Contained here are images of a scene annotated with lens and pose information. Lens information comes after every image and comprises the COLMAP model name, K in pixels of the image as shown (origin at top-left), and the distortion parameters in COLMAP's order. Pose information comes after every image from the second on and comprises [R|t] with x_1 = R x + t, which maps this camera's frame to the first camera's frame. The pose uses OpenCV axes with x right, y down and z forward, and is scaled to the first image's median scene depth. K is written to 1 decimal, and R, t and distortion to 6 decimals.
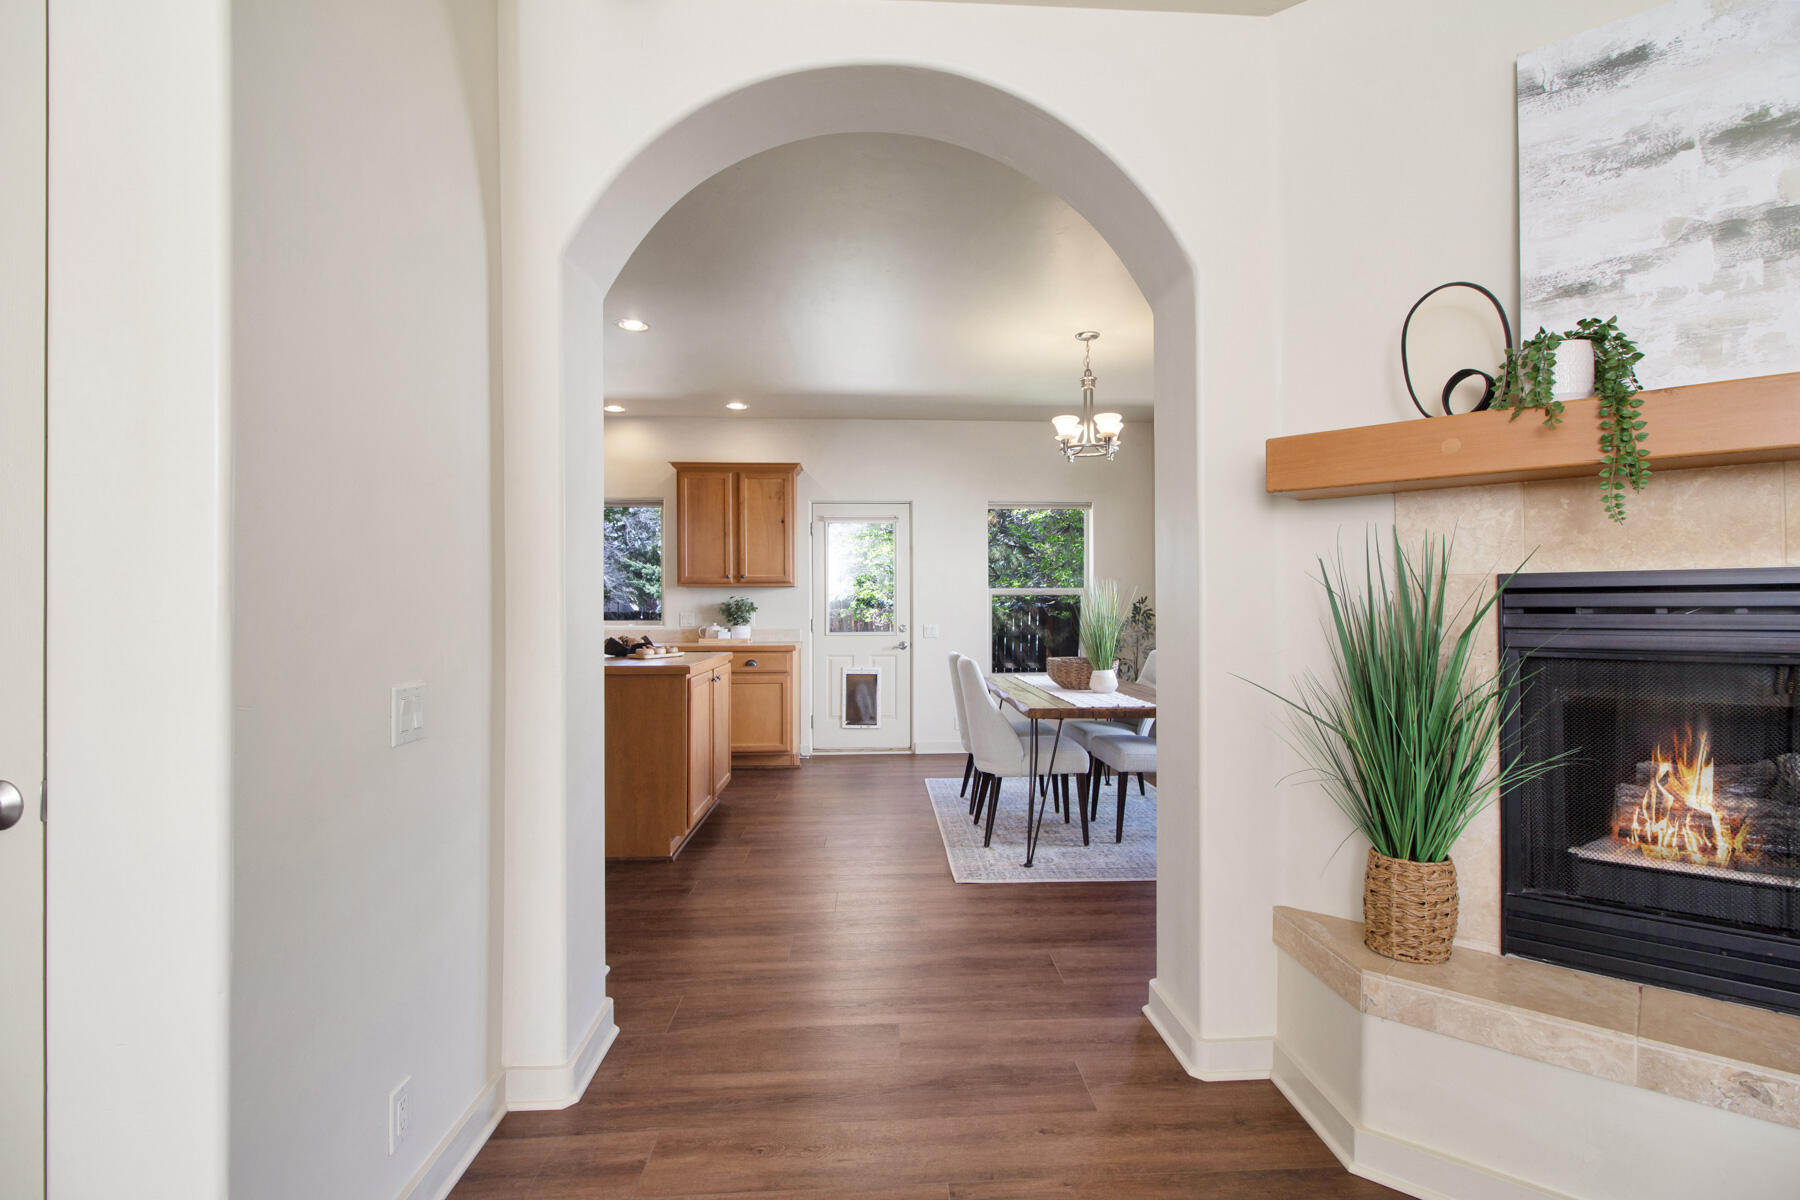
lens RADIAL K [[869.9, 0, 915.6], [0, 869.9, 591.3], [0, 0, 1]] dist [-0.003294, -0.000339]
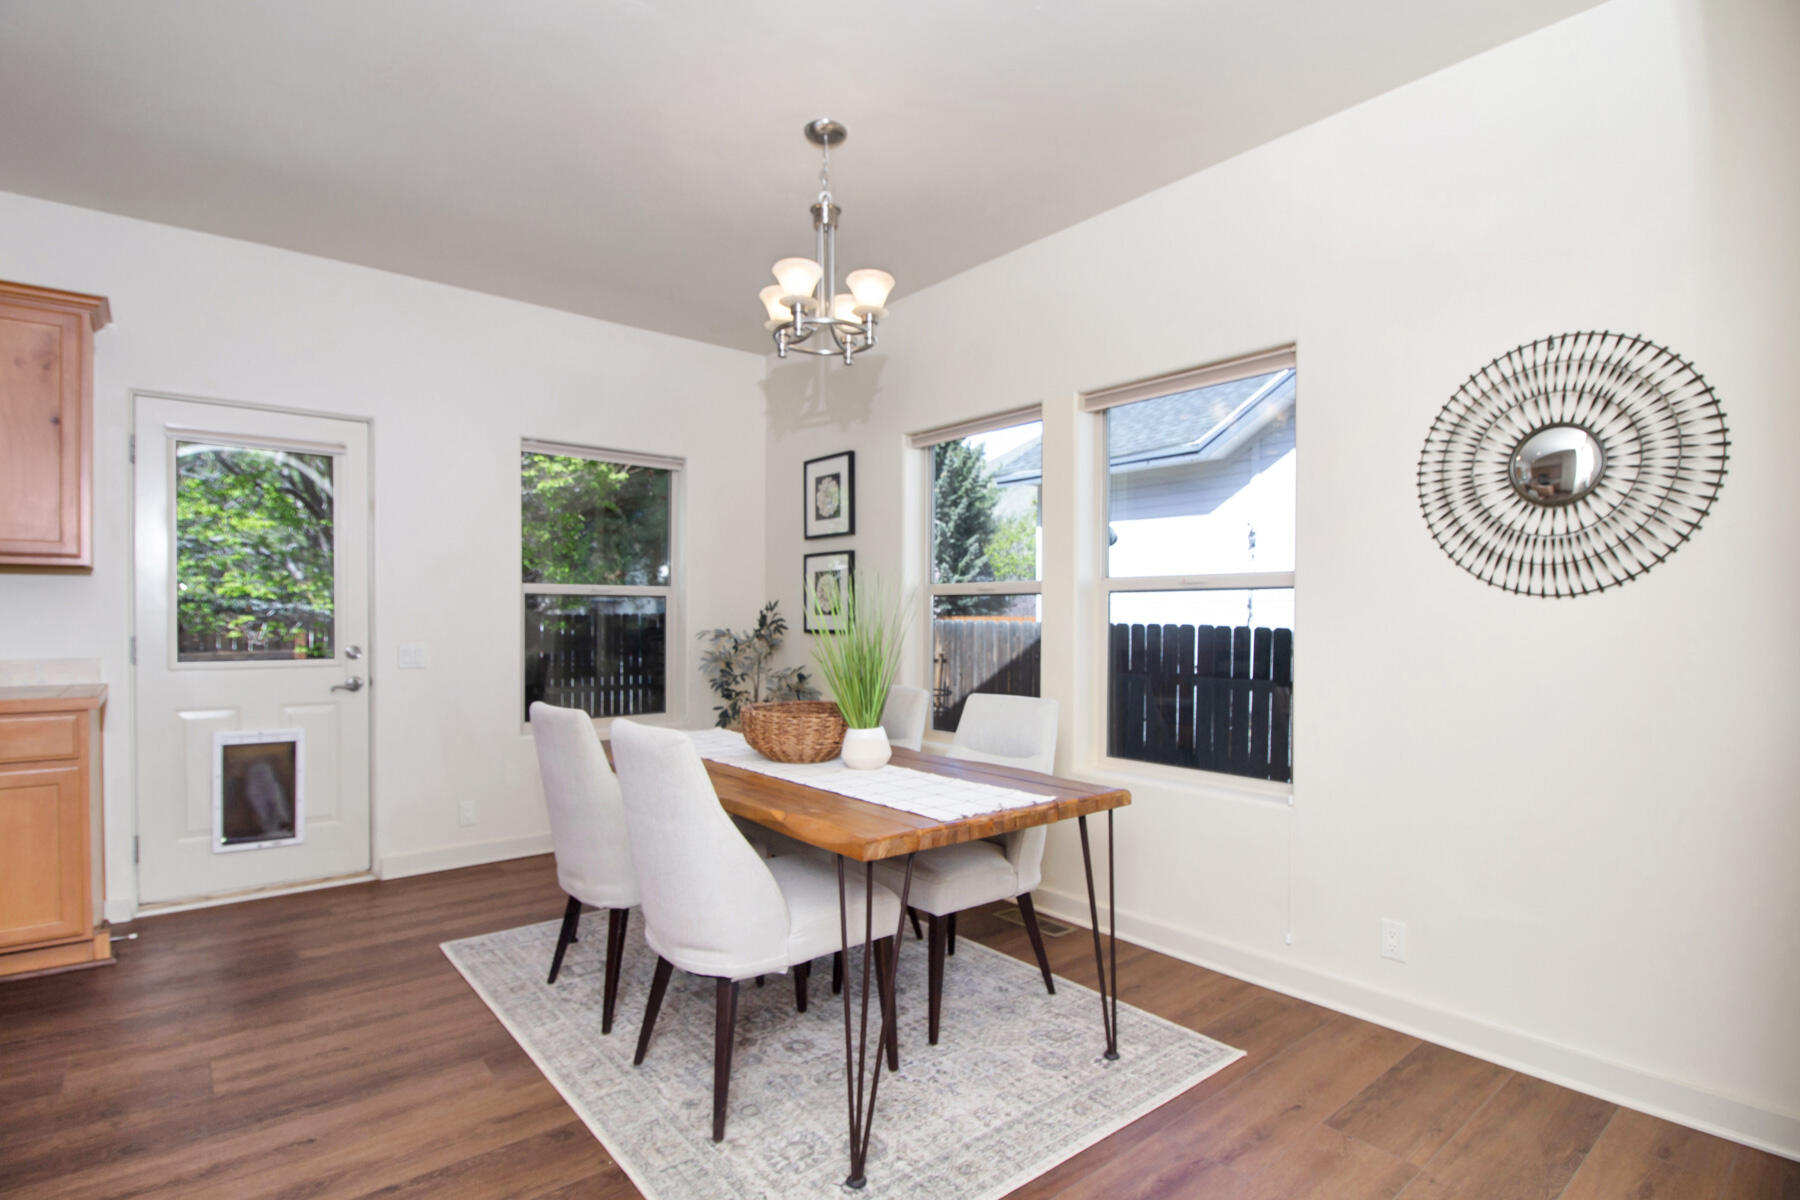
lens RADIAL K [[869.9, 0, 907.3], [0, 869.9, 608.4], [0, 0, 1]] dist [-0.003294, -0.000339]
pose [[0.790389, 0.012728, 0.612473, -0.089212], [-0.017265, 0.999850, 0.001502, 0.009837], [-0.612361, -0.011761, 0.790490, 0.429074]]
